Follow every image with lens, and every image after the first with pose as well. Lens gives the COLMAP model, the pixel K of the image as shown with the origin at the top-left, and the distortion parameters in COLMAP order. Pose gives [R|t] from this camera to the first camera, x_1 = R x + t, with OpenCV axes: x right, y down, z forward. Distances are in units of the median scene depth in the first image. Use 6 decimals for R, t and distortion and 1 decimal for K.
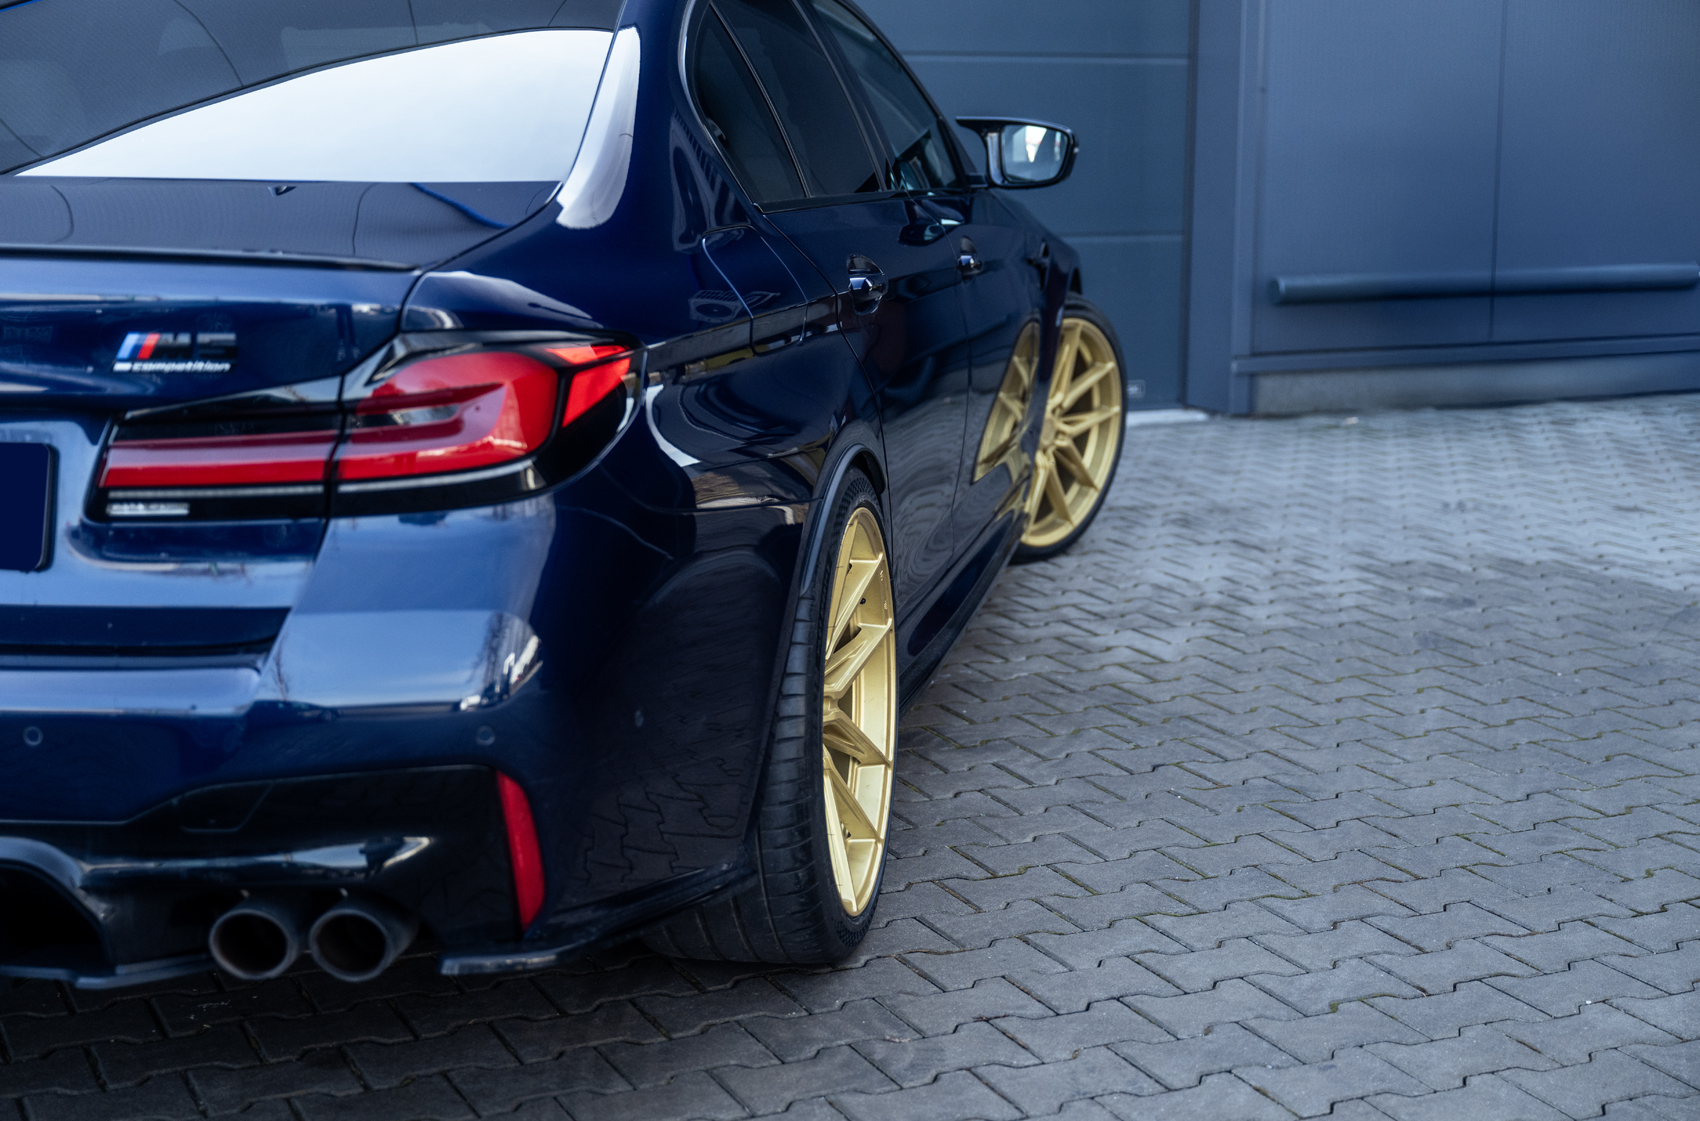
lens RADIAL K [[2538.4, 0, 854.3], [0, 2538.4, 564.2], [0, 0, 1]] dist [0.008458, 0.000000]
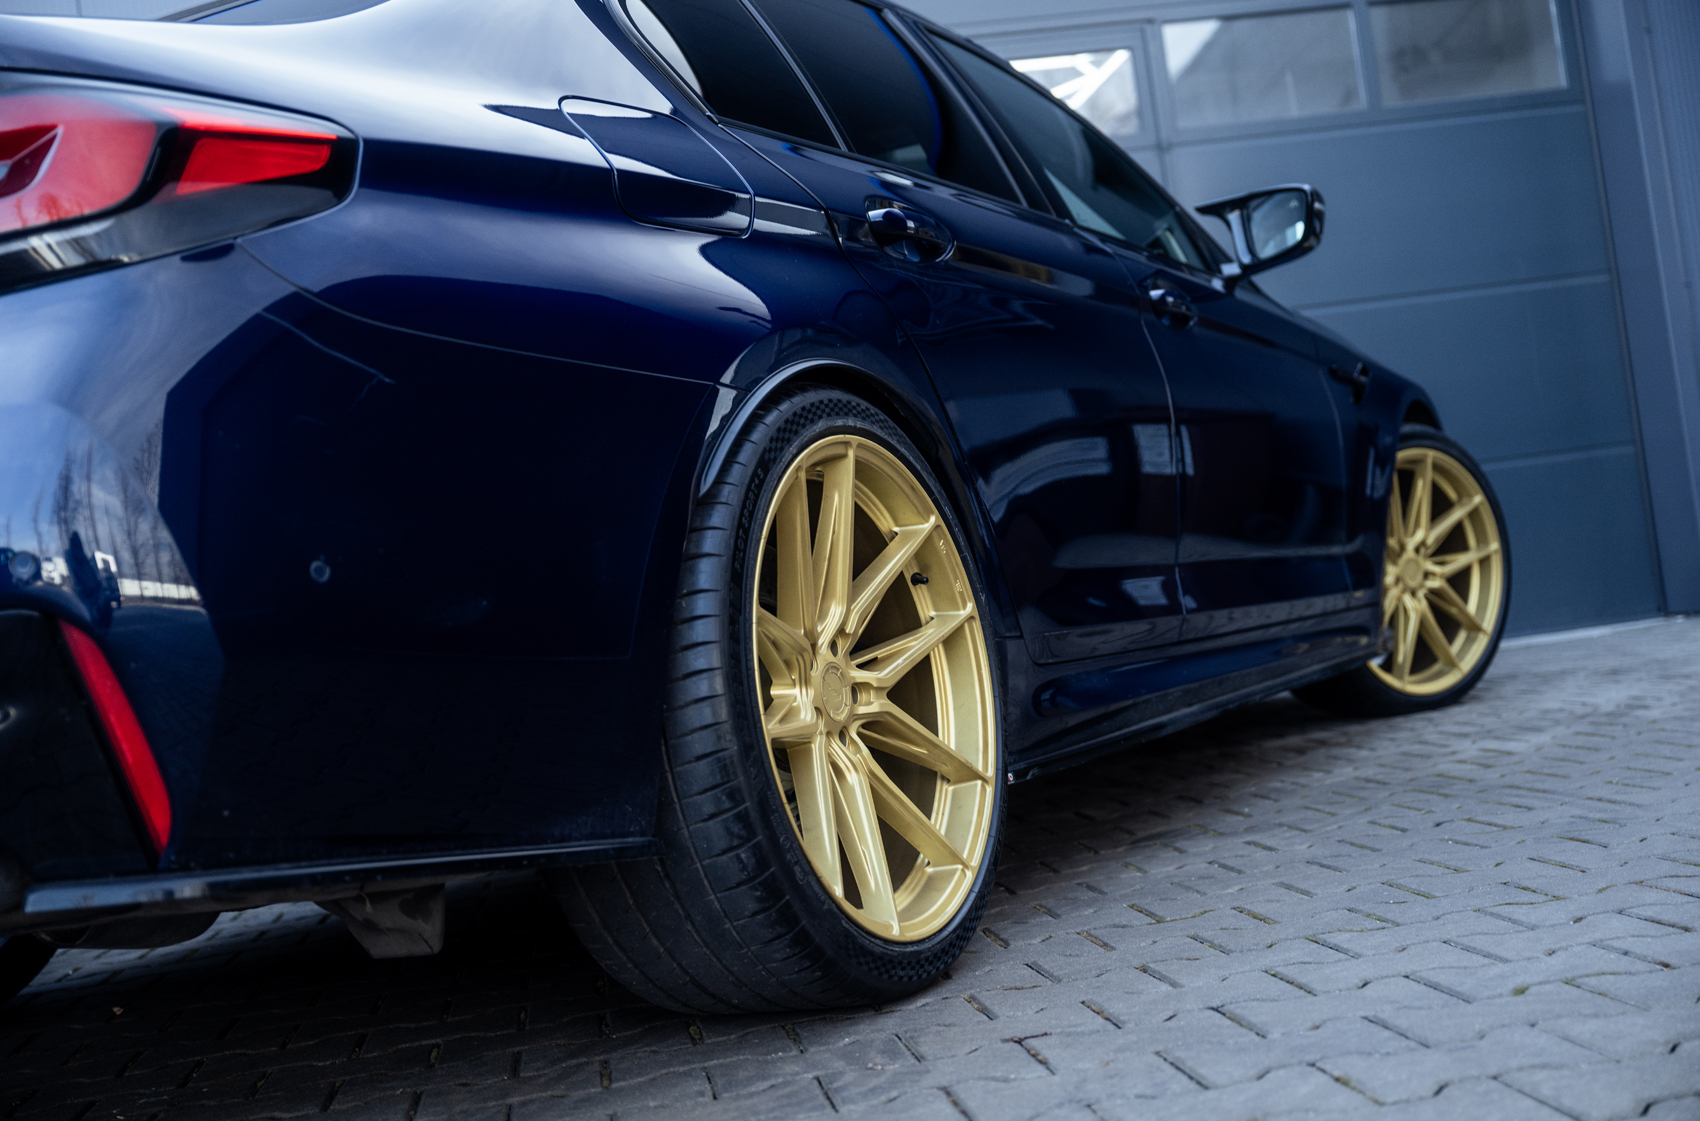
lens RADIAL K [[2103.1, 0, 845.6], [0, 2103.1, 559.7], [0, 0, 1]] dist [-0.001362, 0.000000]
pose [[0.945483, -0.141495, -0.293326, 0.106853], [0.081788, 0.974983, -0.206684, 0.087143], [0.315233, 0.171426, 0.933403, 0.207058]]
